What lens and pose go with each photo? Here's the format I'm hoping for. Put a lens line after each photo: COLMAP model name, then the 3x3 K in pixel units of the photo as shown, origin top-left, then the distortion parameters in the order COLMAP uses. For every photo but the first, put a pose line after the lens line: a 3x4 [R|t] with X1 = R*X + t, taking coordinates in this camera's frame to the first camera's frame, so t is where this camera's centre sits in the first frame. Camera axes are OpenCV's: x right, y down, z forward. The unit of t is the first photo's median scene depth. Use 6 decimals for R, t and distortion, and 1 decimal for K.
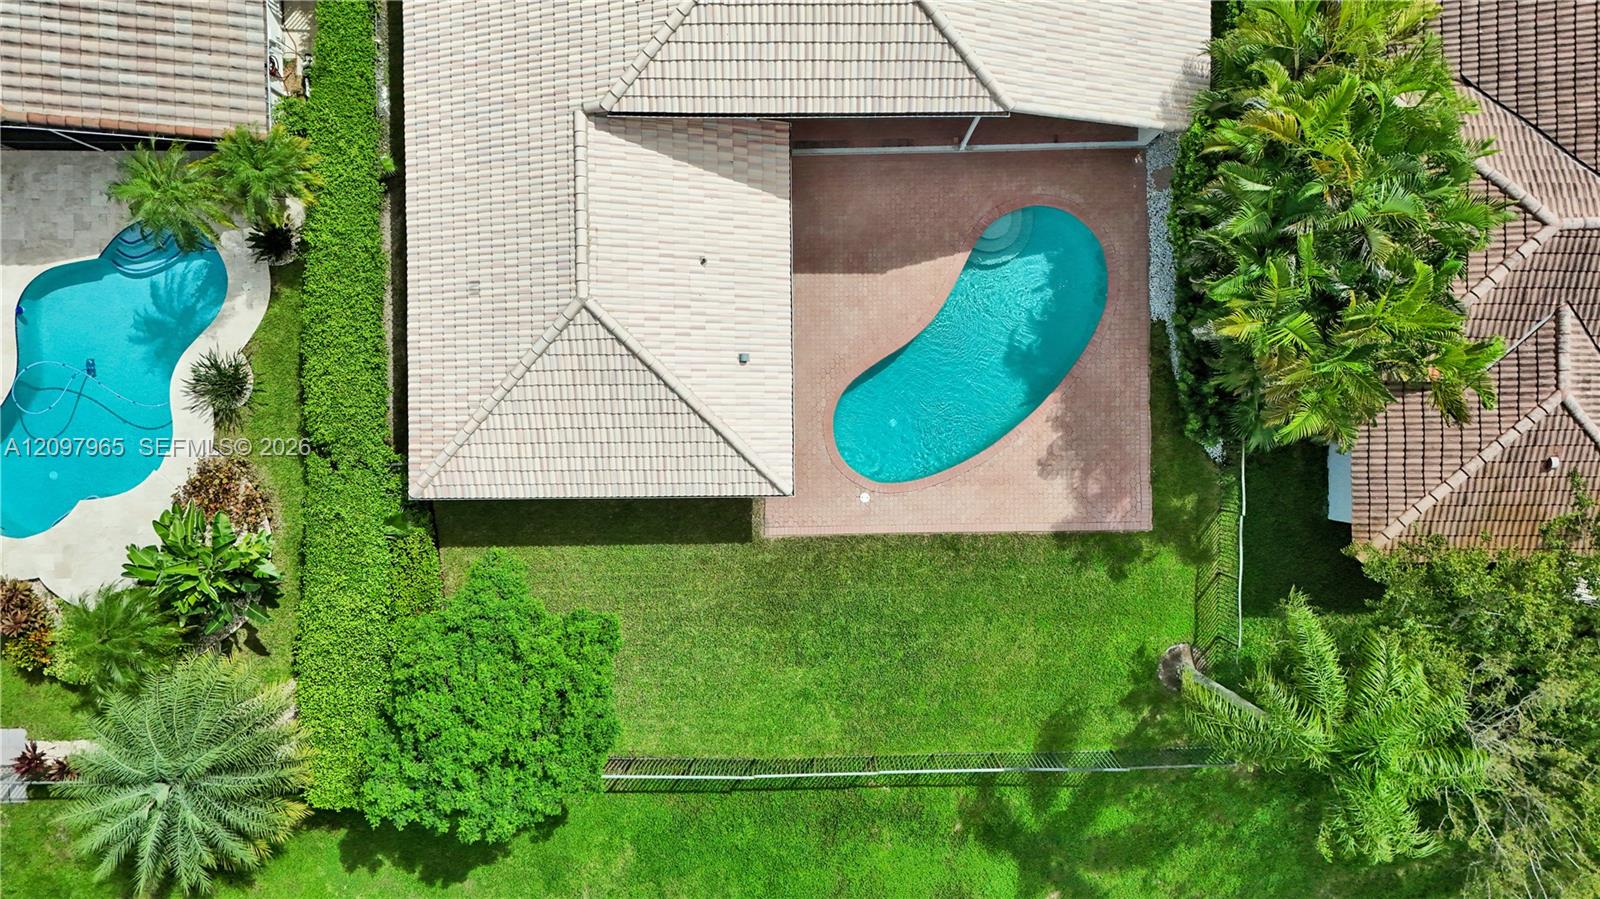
lens RADIAL K [[1151.5, 0, 807.1], [0, 1151.5, 455.0], [0, 0, 1]] dist [0.006888, -0.001965]
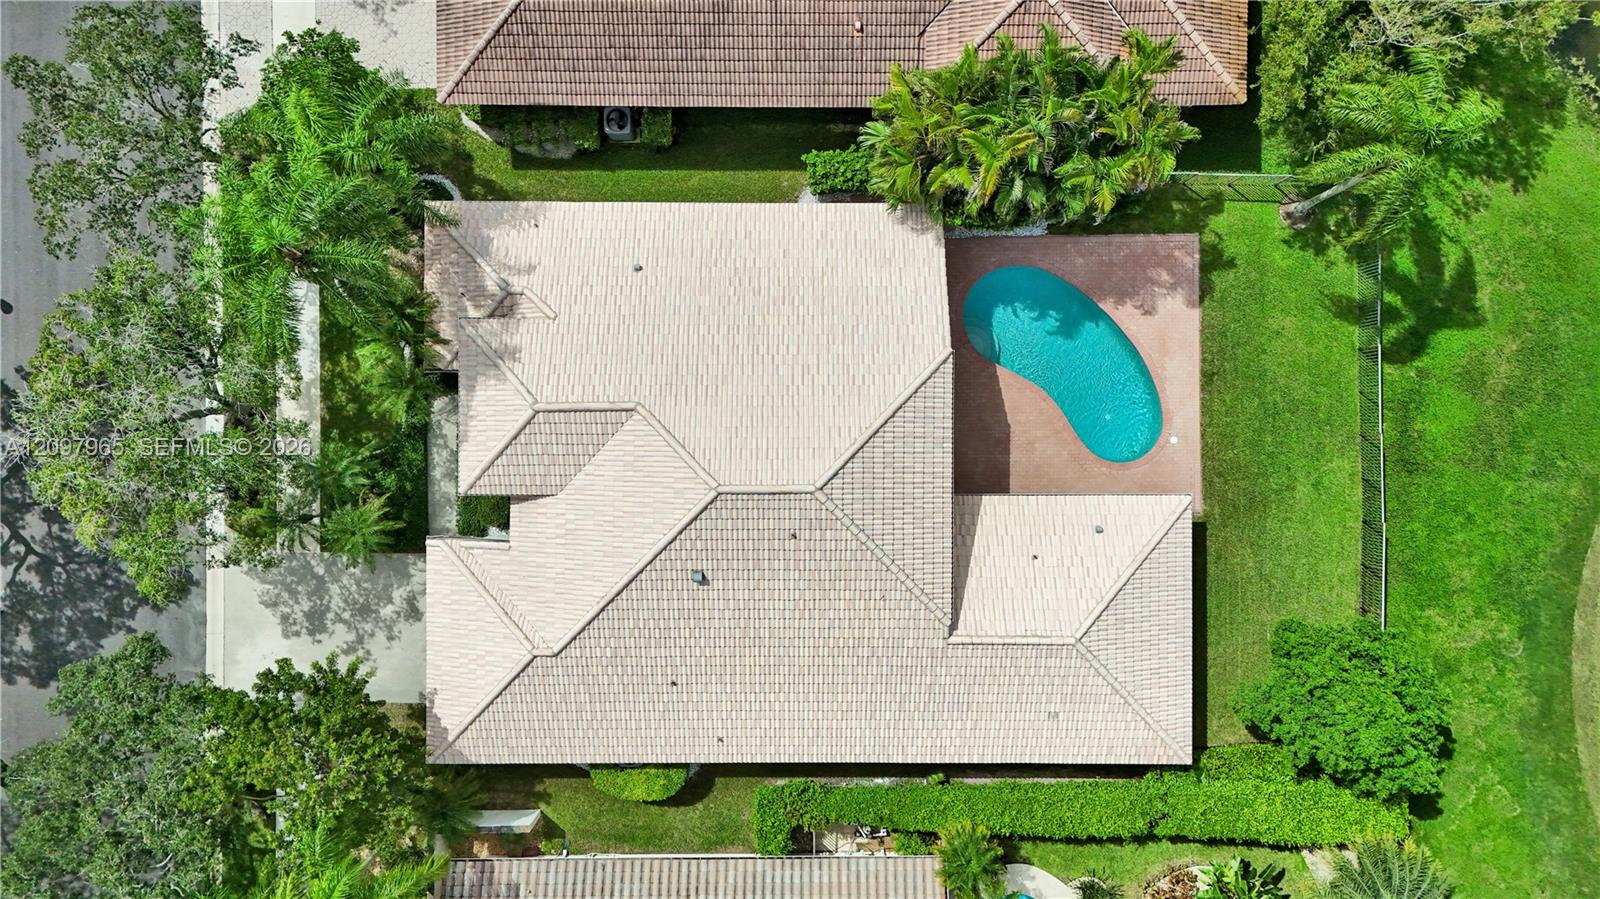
lens RADIAL K [[1124.7, 0, 831.3], [0, 1124.7, 440.6], [0, 0, 1]] dist [0.017794, -0.001202]
pose [[0.006816, -0.999958, -0.006094, 0.056223], [0.999891, 0.006895, -0.013057, -0.365814], [0.013099, -0.006005, 0.999896, -0.376274]]
